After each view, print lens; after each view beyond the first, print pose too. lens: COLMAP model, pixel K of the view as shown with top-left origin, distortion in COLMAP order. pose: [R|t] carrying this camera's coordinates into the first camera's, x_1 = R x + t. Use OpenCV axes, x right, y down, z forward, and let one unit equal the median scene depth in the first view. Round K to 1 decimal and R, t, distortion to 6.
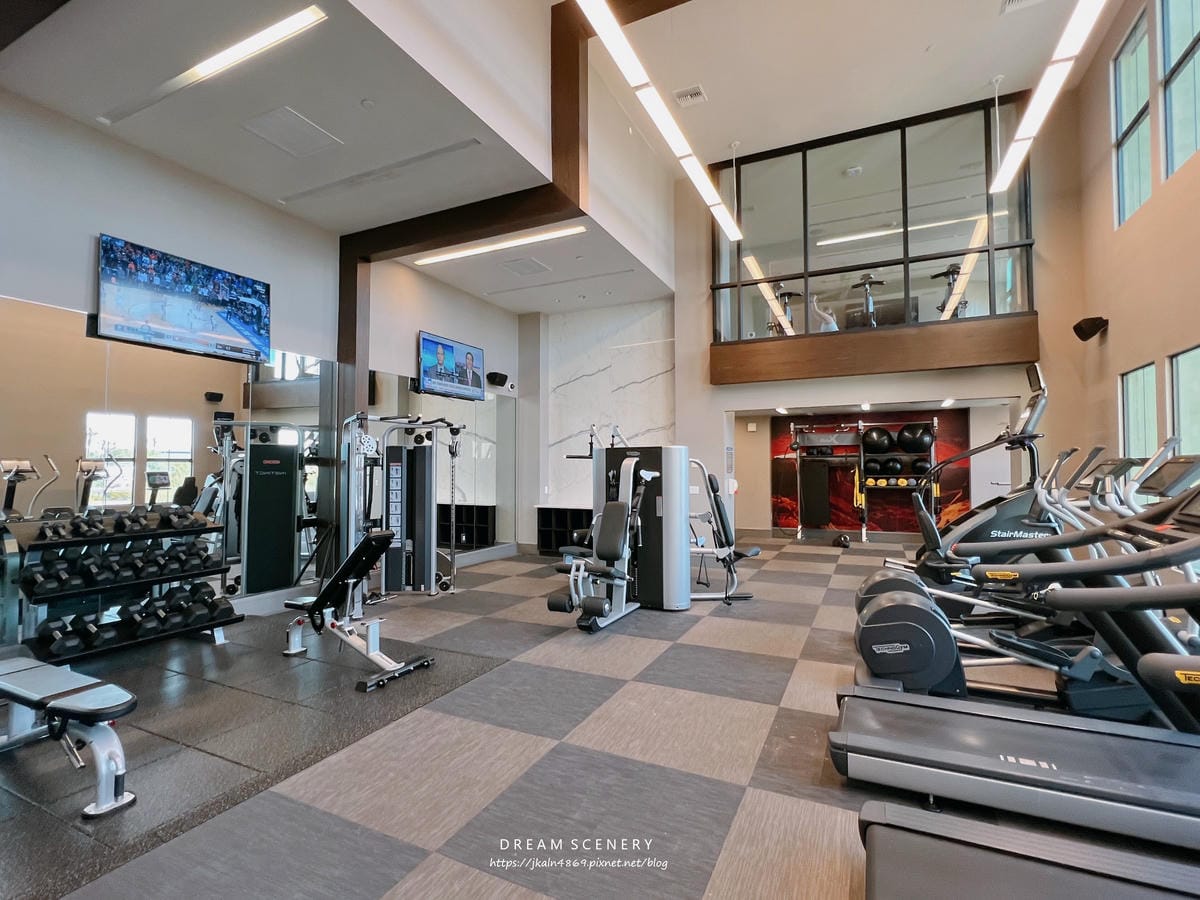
lens RADIAL K [[574.5, 0, 592.6], [0, 574.5, 450.4], [0, 0, 1]] dist [0.001403, 0.000088]
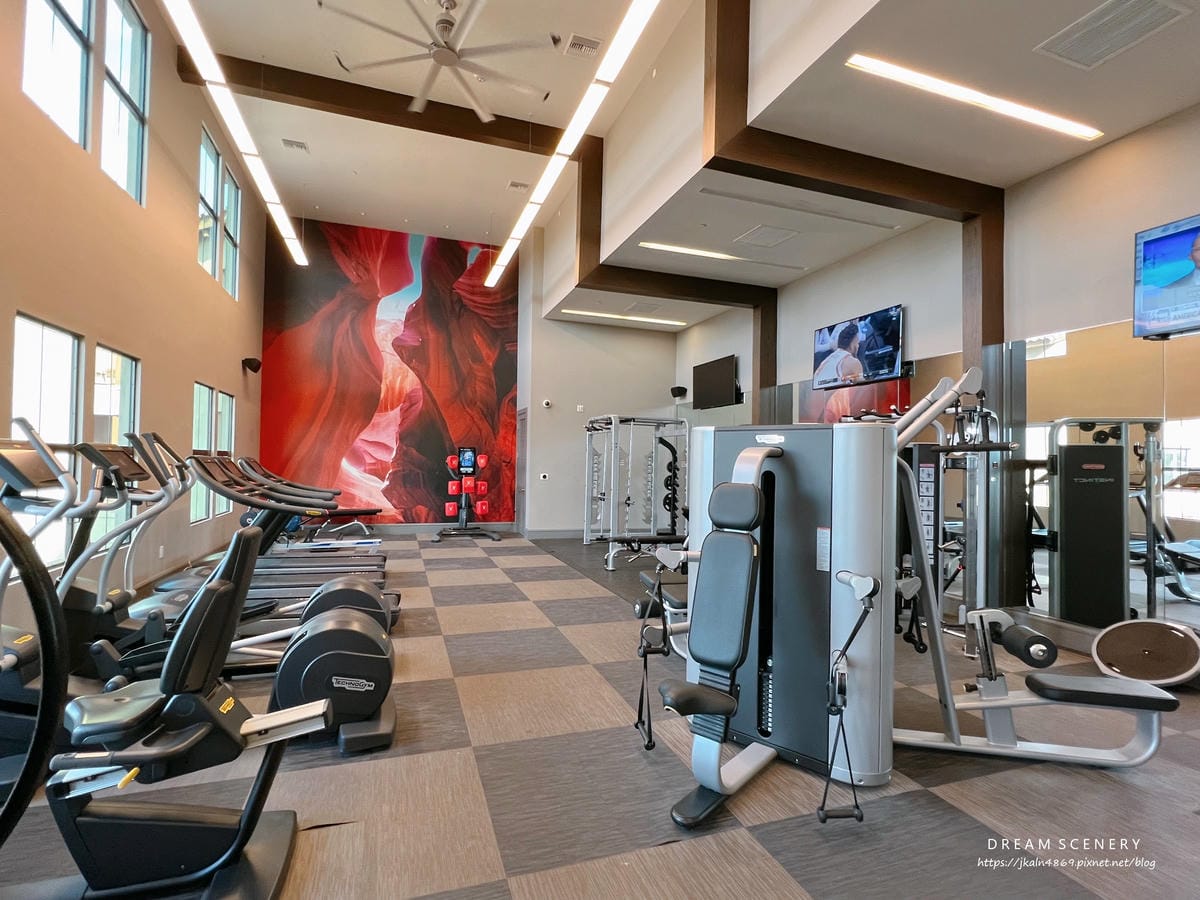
lens RADIAL K [[574.5, 0, 594.4], [0, 574.5, 453.9], [0, 0, 1]] dist [0.001403, 0.000088]
pose [[-0.710176, -0.031753, -0.703308, 0.832862], [0.000112, 0.998977, -0.045215, 0.064484], [0.704024, -0.032190, -0.709446, 1.790874]]
